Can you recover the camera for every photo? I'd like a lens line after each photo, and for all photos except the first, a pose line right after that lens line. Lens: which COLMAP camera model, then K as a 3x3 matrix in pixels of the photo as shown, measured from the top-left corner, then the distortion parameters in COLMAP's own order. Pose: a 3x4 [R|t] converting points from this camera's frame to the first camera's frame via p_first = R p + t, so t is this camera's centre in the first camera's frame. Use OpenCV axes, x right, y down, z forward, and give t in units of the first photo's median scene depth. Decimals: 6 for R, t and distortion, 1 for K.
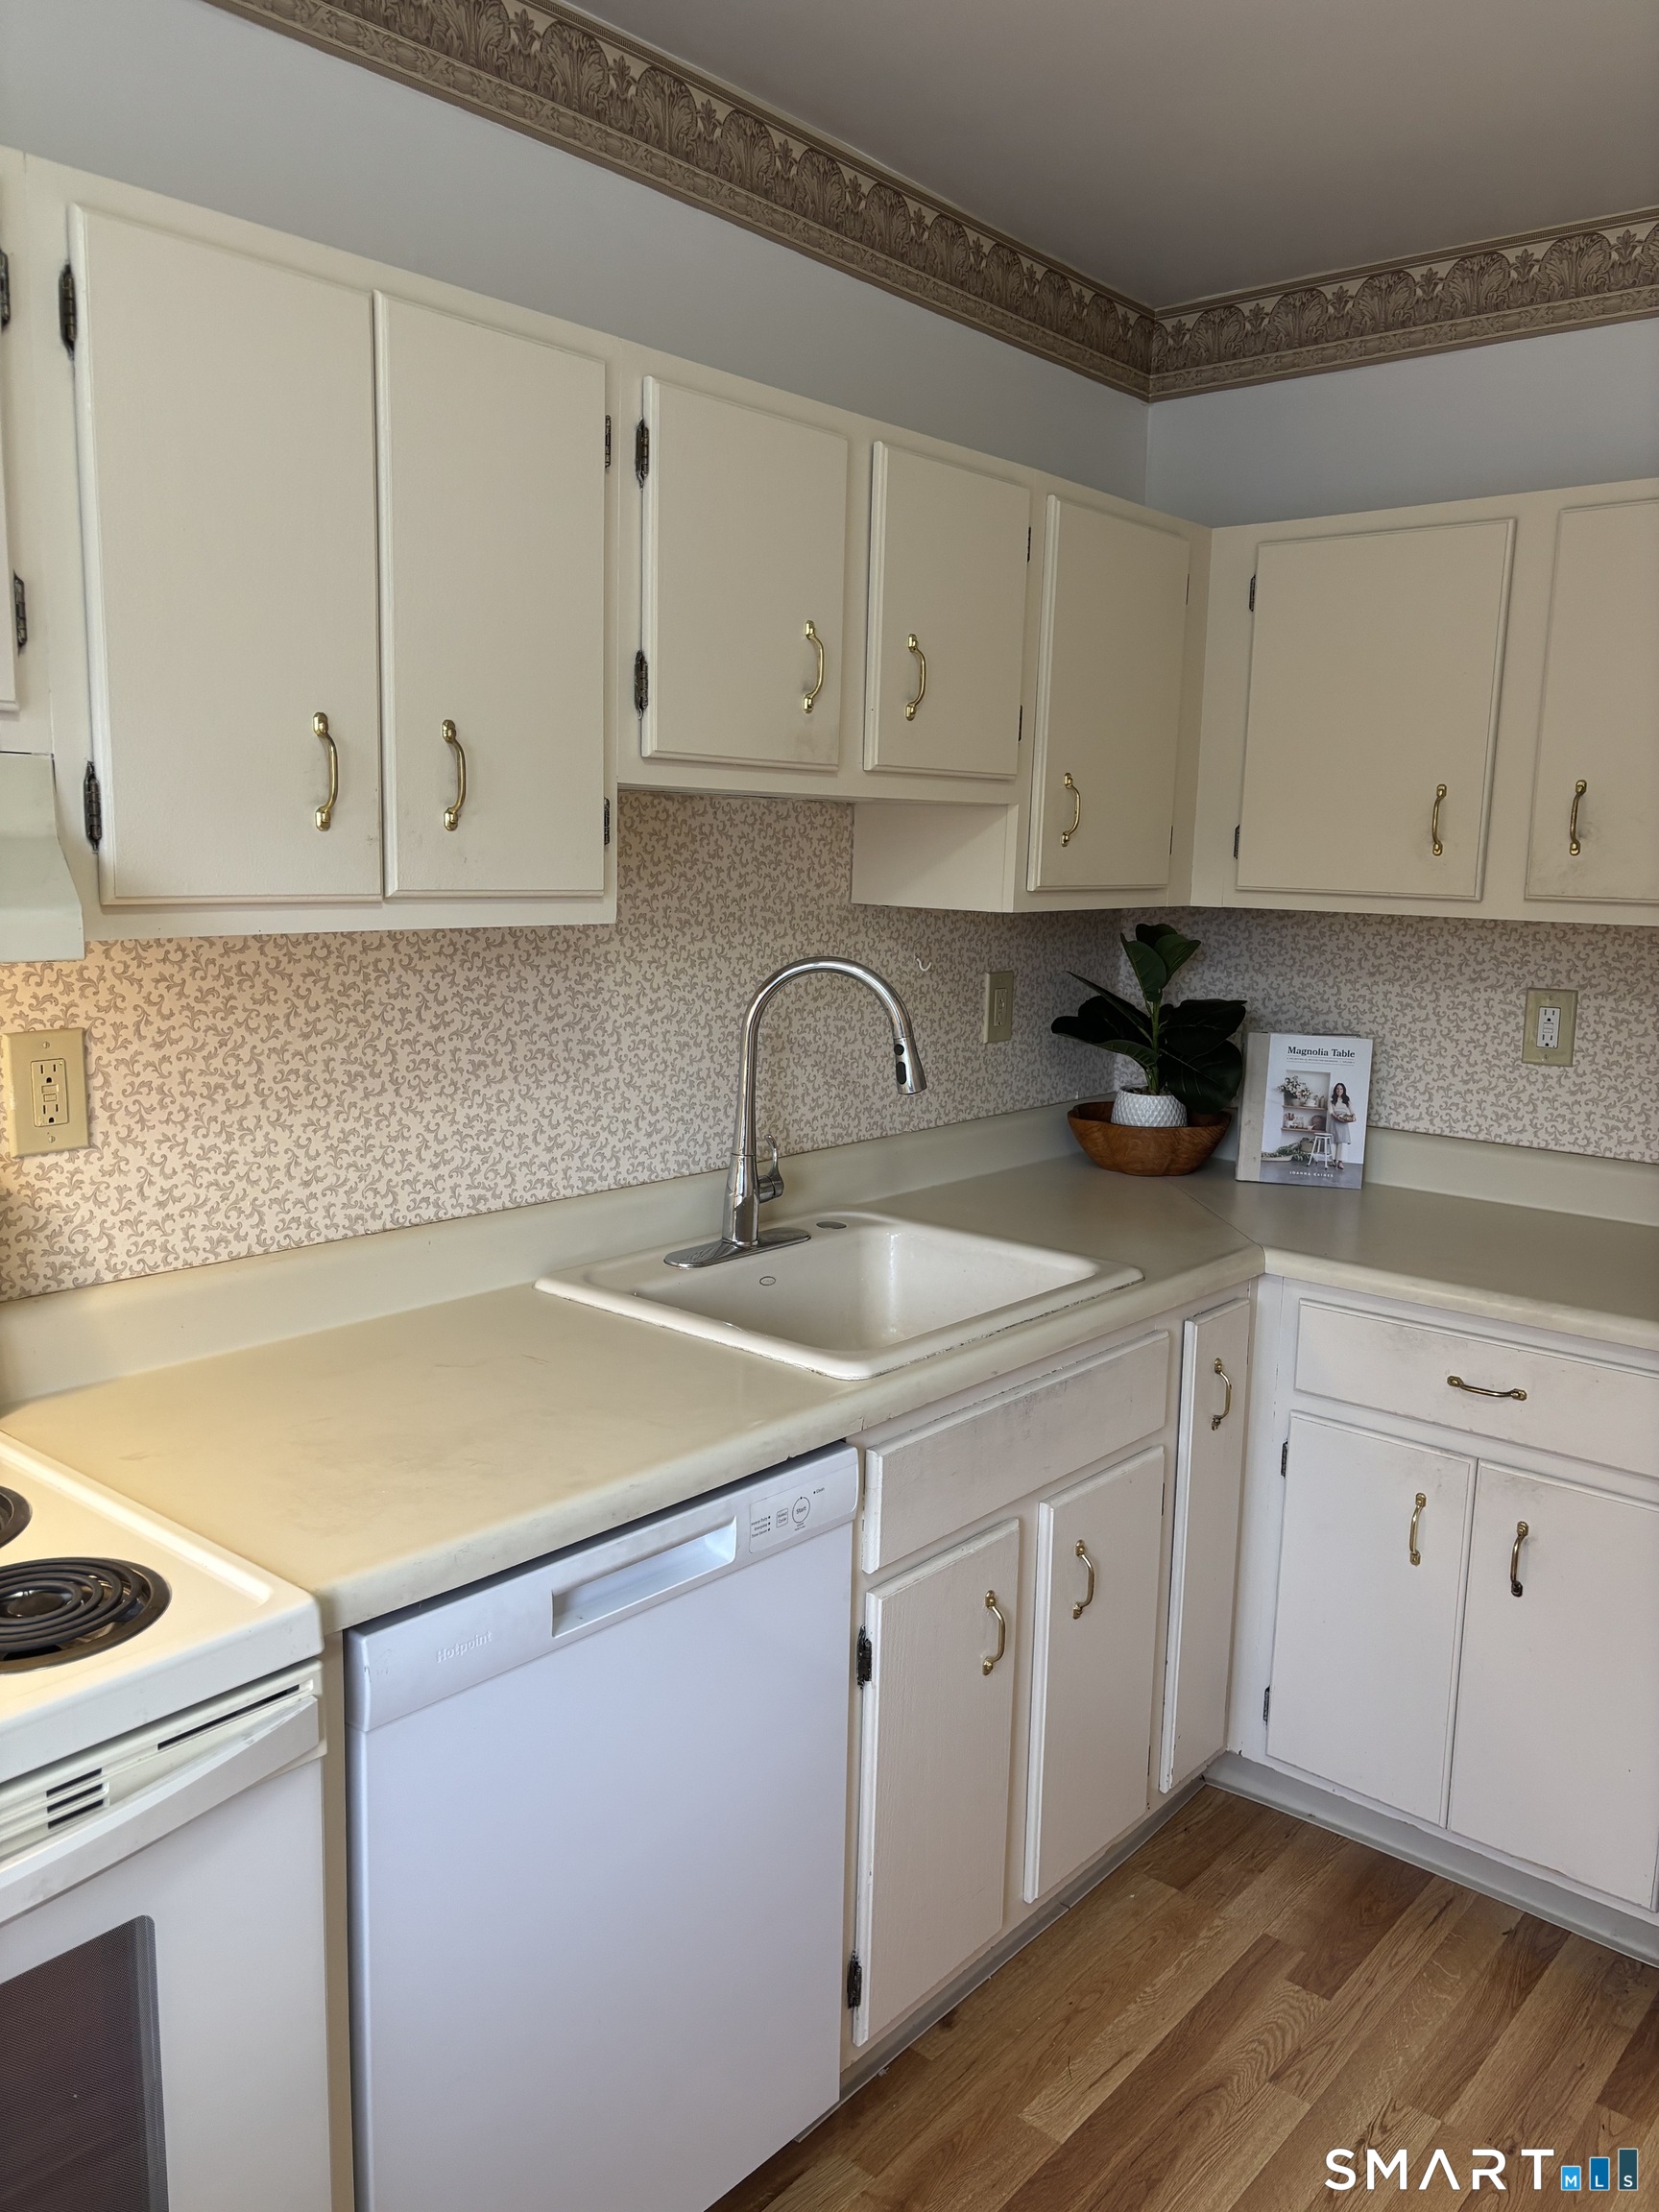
lens RADIAL K [[1683.3, 0, 835.2], [0, 1683.3, 1100.3], [0, 0, 1]] dist [0.050782, -0.057423]
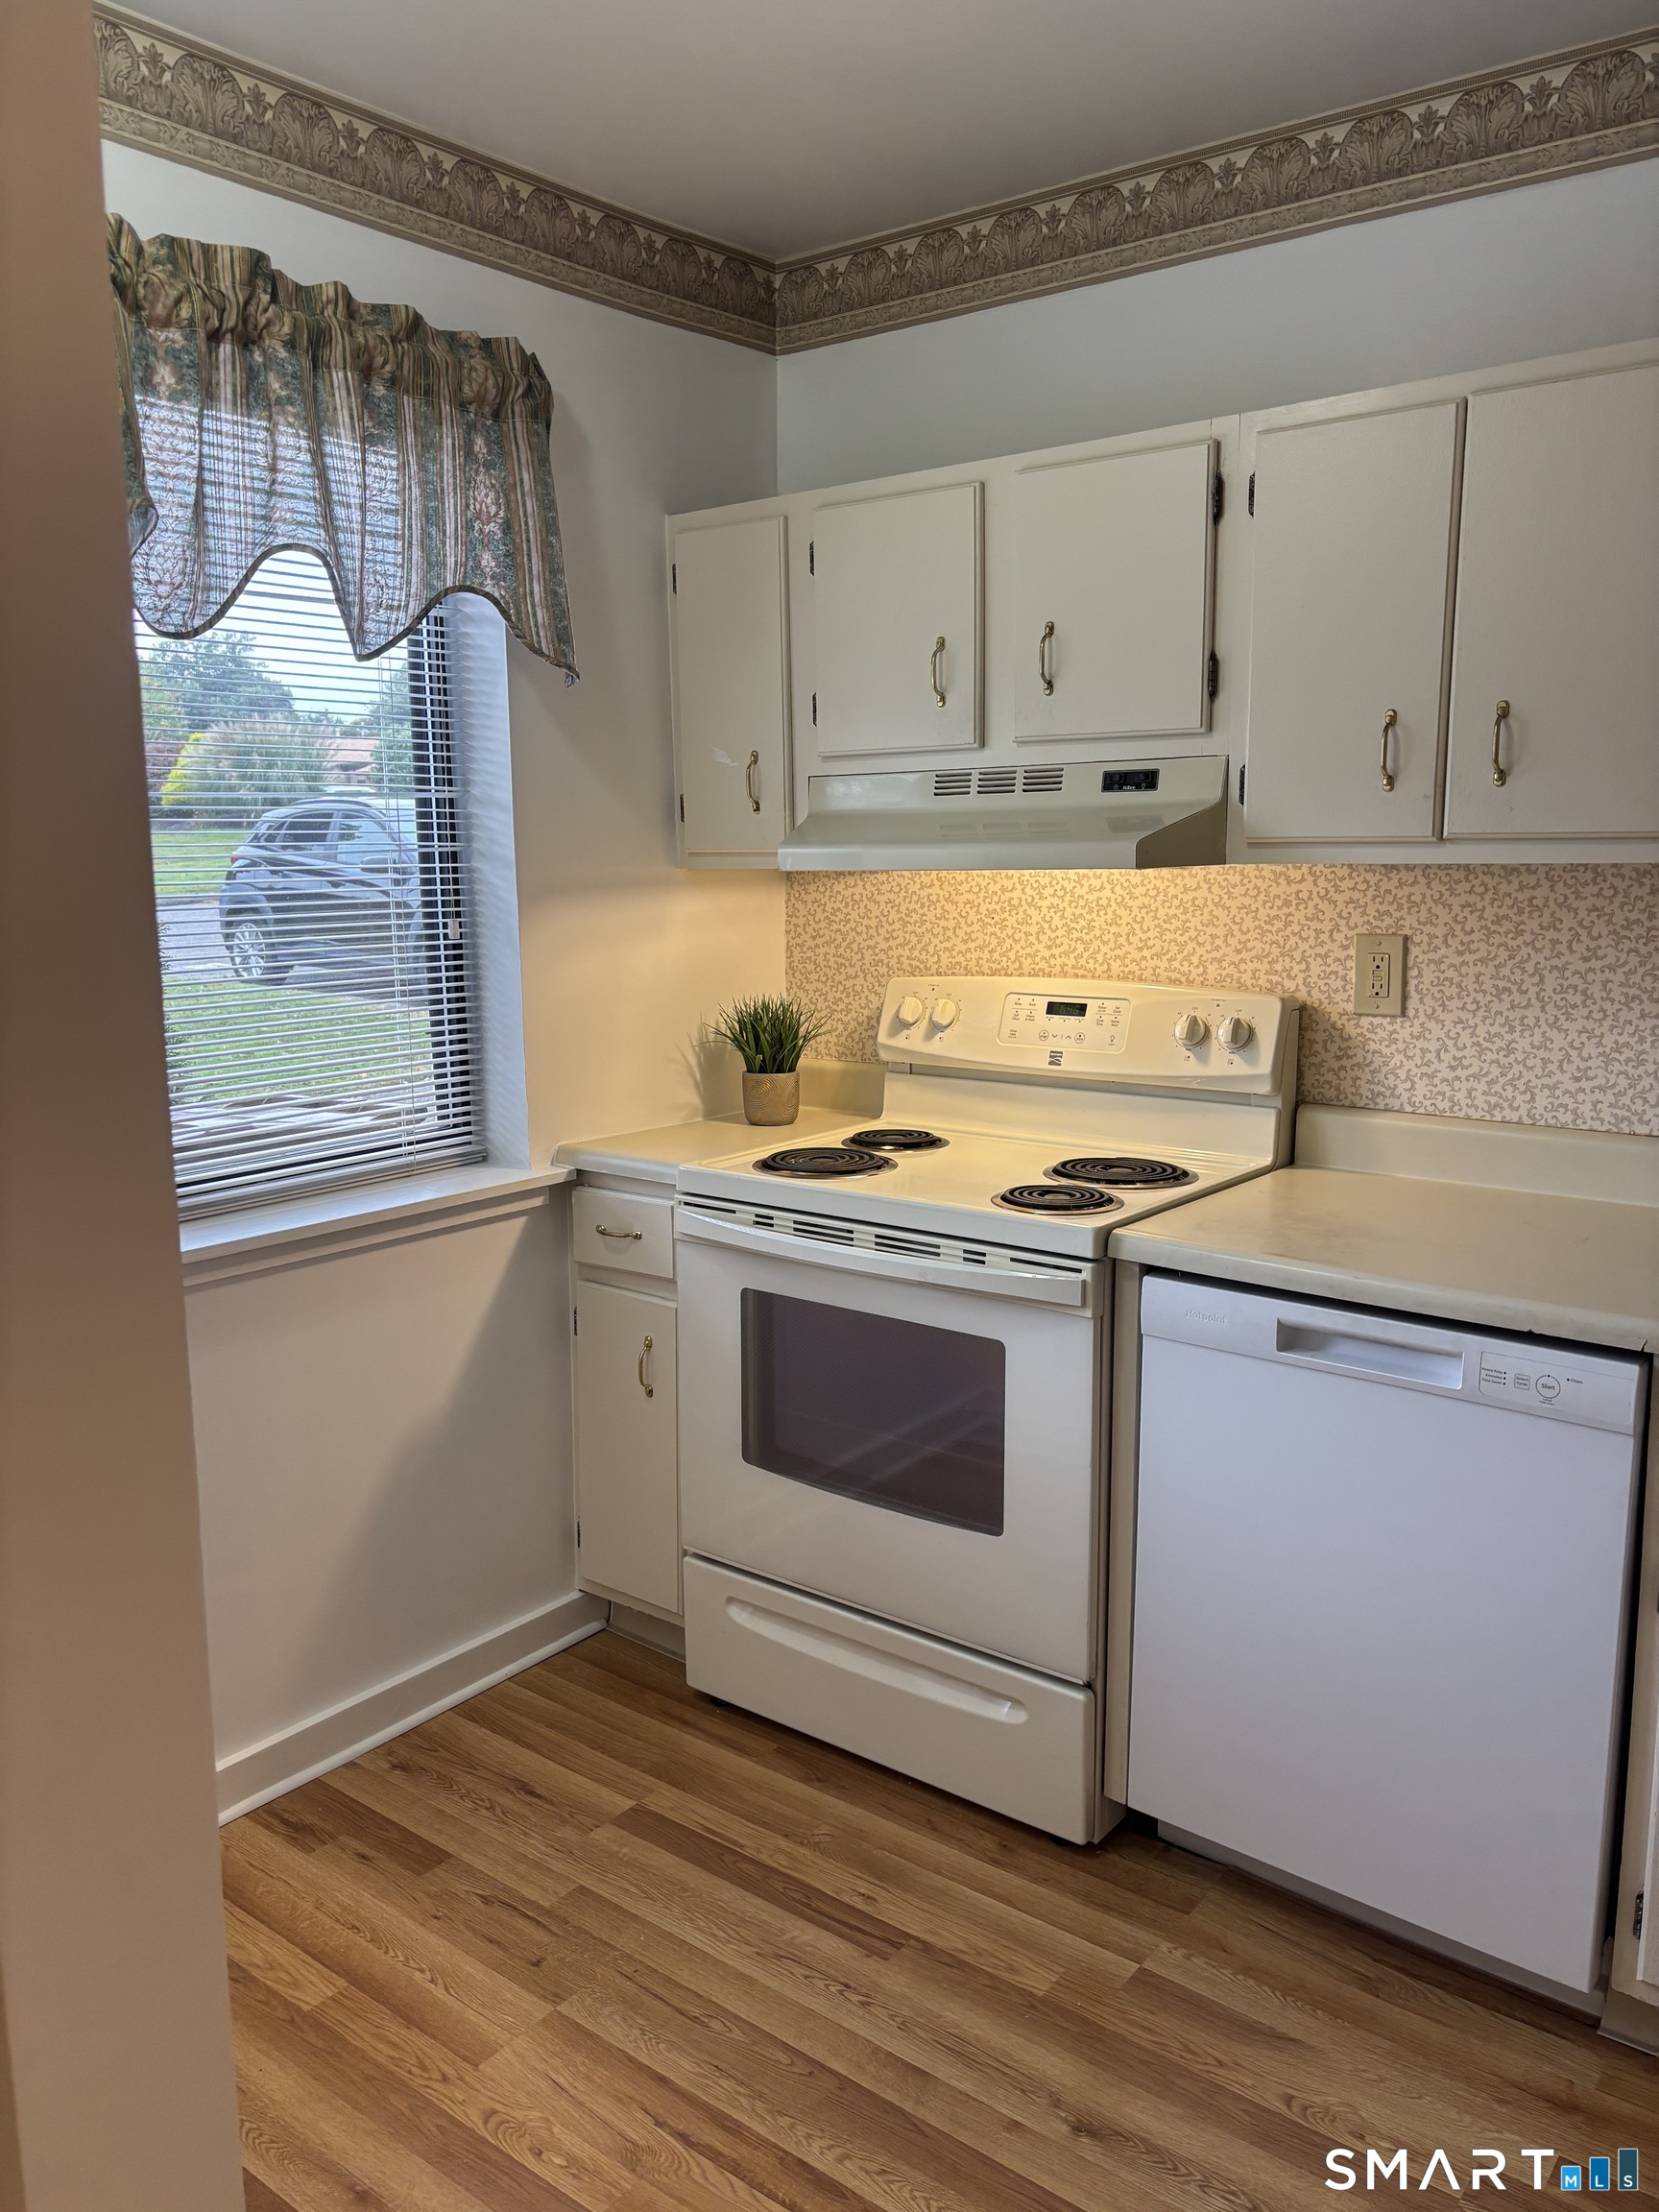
lens RADIAL K [[1683.3, 0, 825.6], [0, 1683.3, 1107.0], [0, 0, 1]] dist [0.050782, -0.057423]
pose [[0.028633, 0.129947, -0.991107, 0.763822], [-0.150911, 0.980711, 0.124224, -0.001758], [0.988133, 0.146012, 0.047691, 0.335782]]
